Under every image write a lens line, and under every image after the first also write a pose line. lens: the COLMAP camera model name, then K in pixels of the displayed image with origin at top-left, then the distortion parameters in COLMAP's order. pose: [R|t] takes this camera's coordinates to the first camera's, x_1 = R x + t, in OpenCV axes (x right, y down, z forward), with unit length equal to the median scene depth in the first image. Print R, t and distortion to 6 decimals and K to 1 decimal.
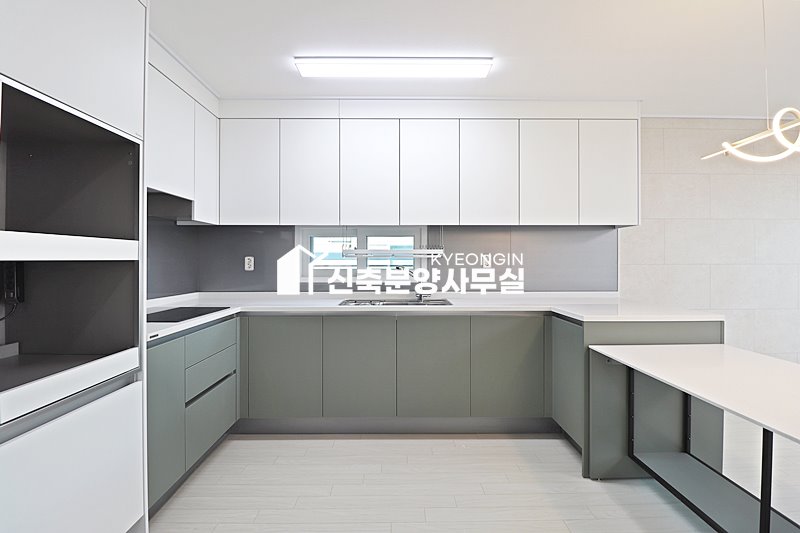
lens RADIAL K [[371.9, 0, 400.8], [0, 371.9, 258.9], [0, 0, 1]] dist [-0.006827, -0.009637]
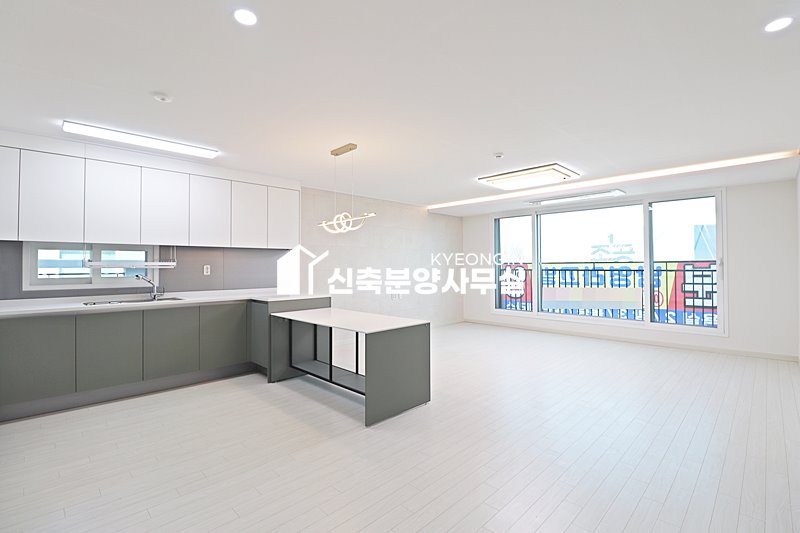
lens RADIAL K [[371.9, 0, 403.9], [0, 371.9, 259.9], [0, 0, 1]] dist [-0.006827, -0.009637]
pose [[0.712154, 0.008259, 0.701974, -0.290134], [0.001236, 0.999914, -0.013019, -0.016597], [-0.702022, 0.010140, 0.712083, -0.700817]]
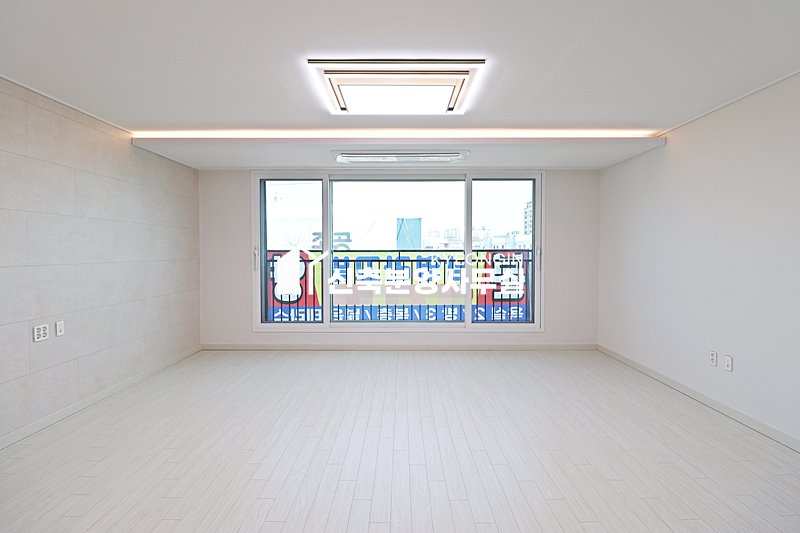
lens RADIAL K [[371.9, 0, 405.3], [0, 371.9, 258.4], [0, 0, 1]] dist [-0.006827, -0.009637]
pose [[-0.002835, -0.016660, 0.999857, 0.454596], [-0.004978, 0.999849, 0.016645, -0.023604], [-0.999984, -0.004930, -0.002917, 0.182284]]
